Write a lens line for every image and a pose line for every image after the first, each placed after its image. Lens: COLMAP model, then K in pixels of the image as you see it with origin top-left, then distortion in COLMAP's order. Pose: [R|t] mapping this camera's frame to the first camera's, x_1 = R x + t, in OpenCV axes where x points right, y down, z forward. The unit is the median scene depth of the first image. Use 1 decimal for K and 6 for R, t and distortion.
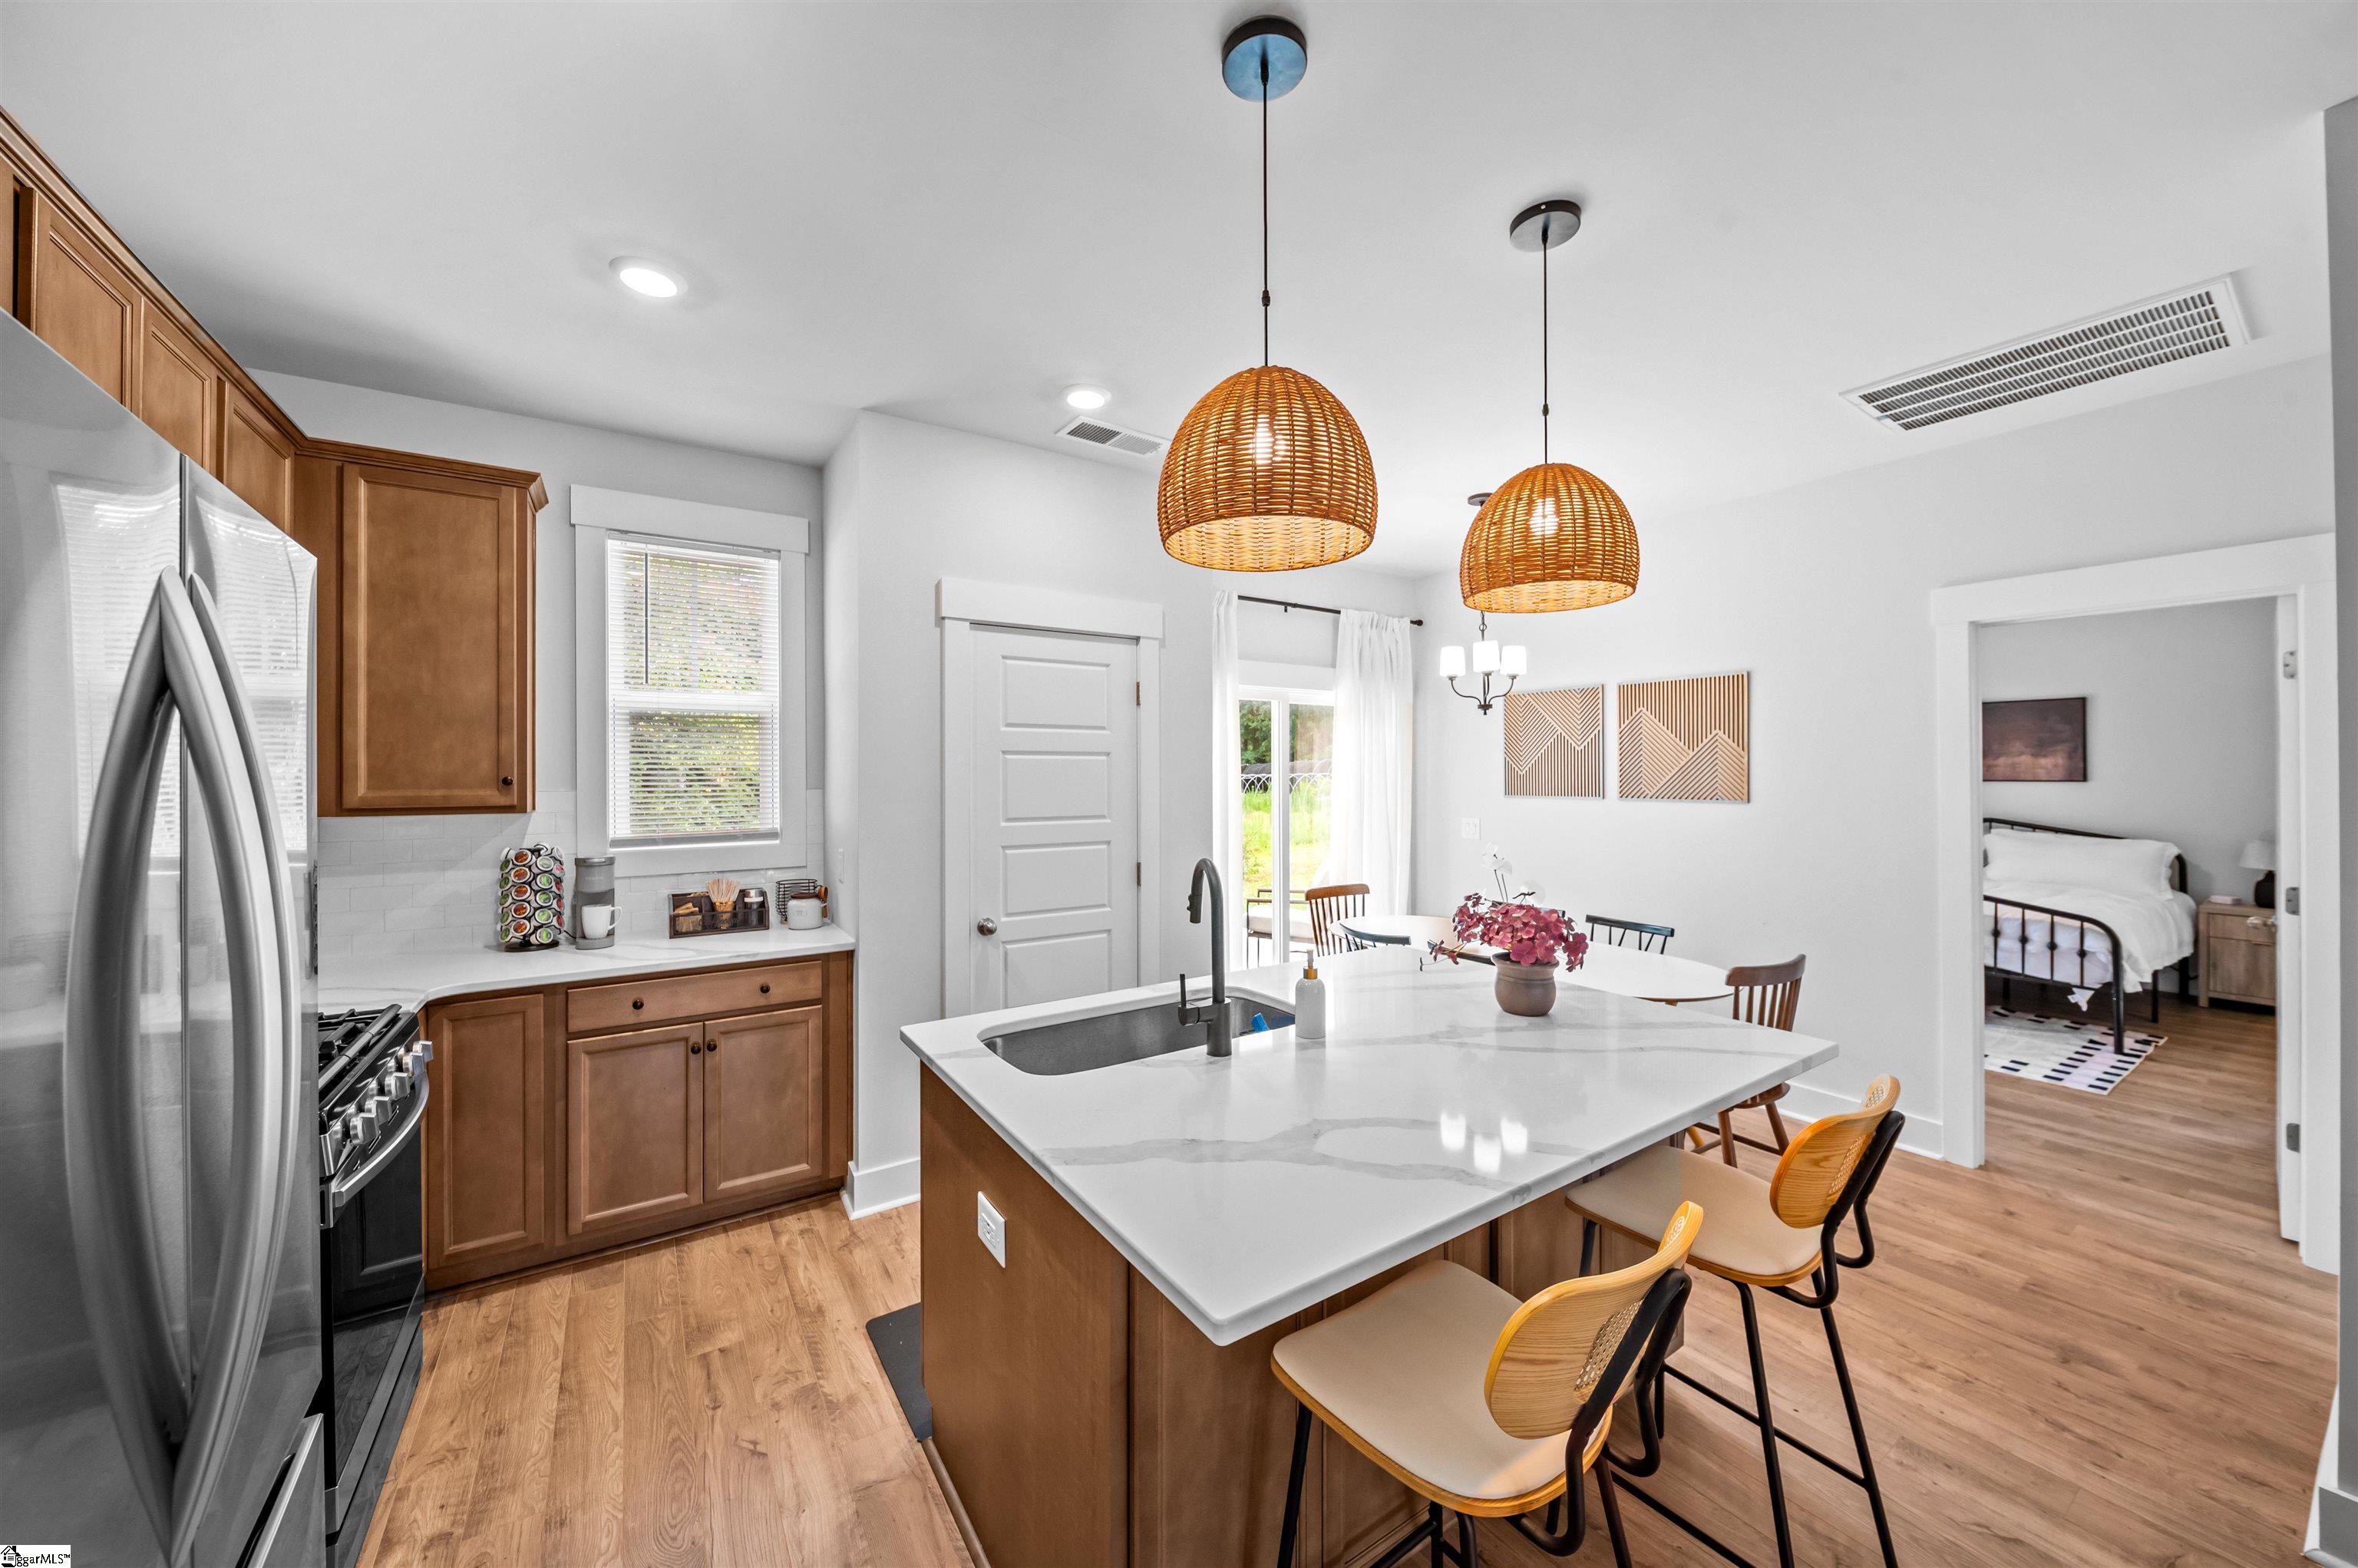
lens RADIAL K [[836.0, 0, 1187.5], [0, 836.0, 770.9], [0, 0, 1]] dist [-0.005269, -0.000518]
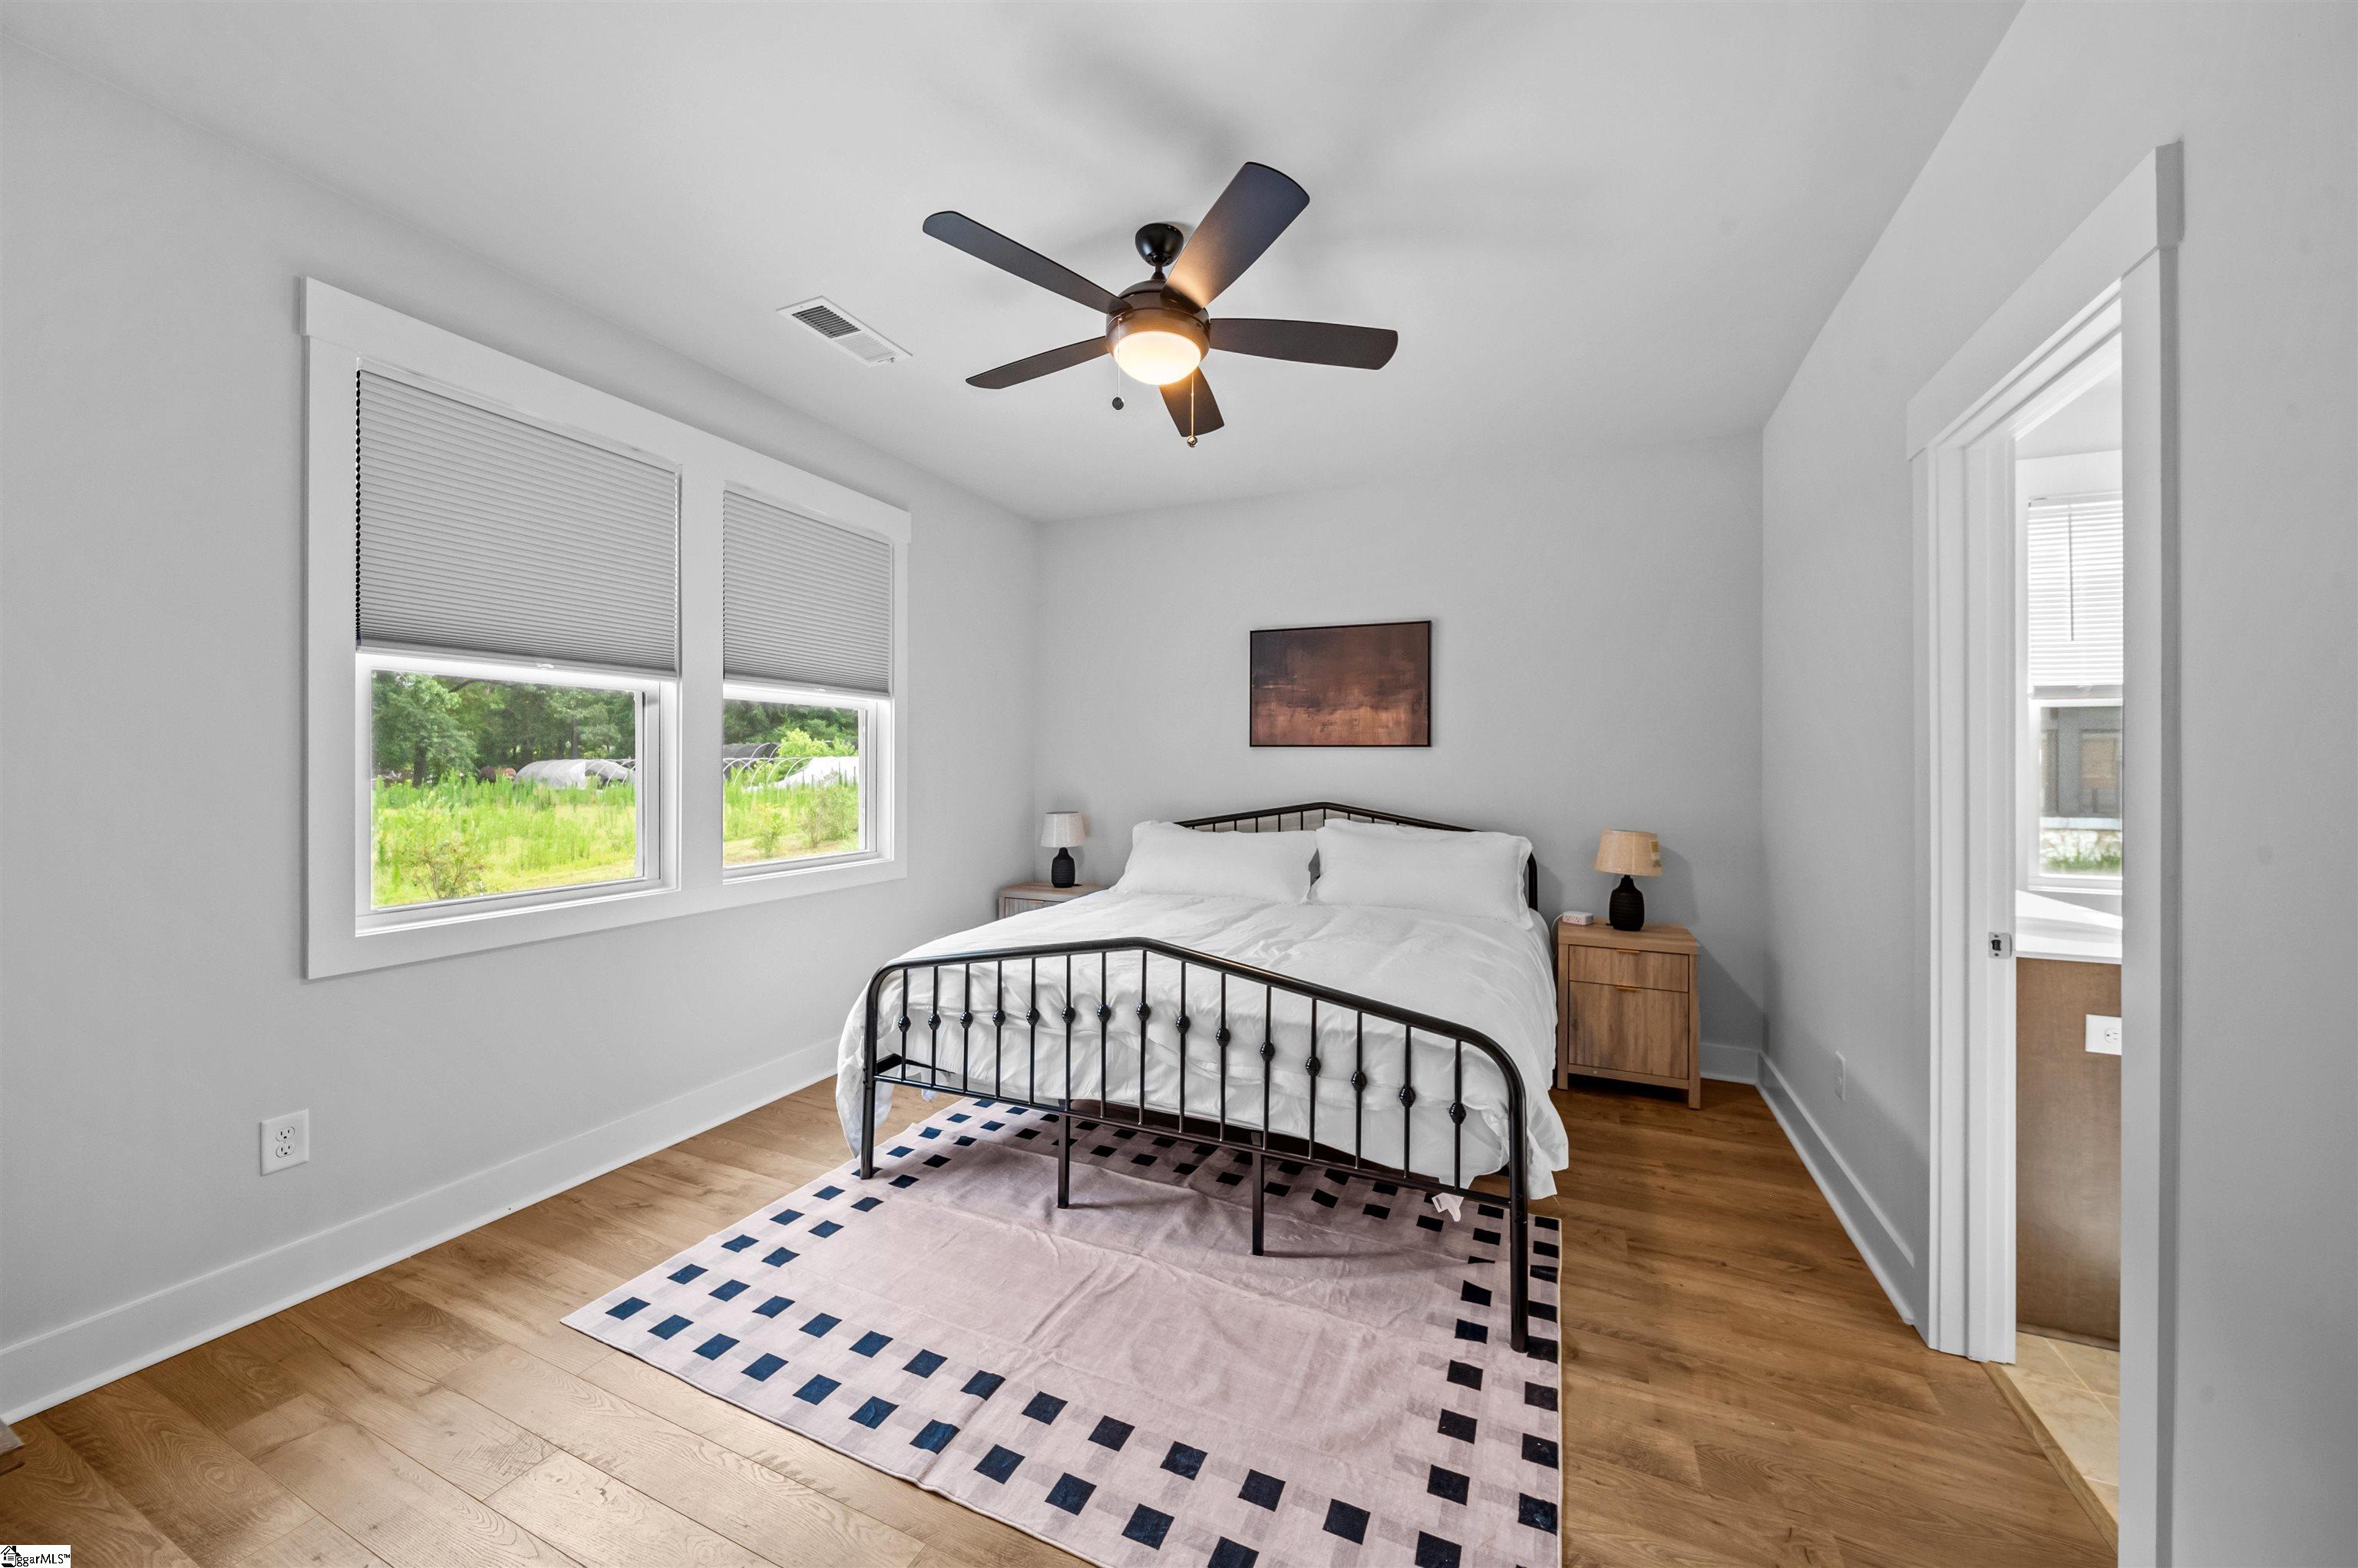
lens RADIAL K [[836.0, 0, 1183.4], [0, 836.0, 765.4], [0, 0, 1]] dist [-0.005269, -0.000518]
pose [[0.837614, 0.007954, 0.546205, 0.741845], [-0.008910, 0.999960, -0.000898, 0.041986], [-0.546190, -0.004114, 0.837651, 0.737453]]
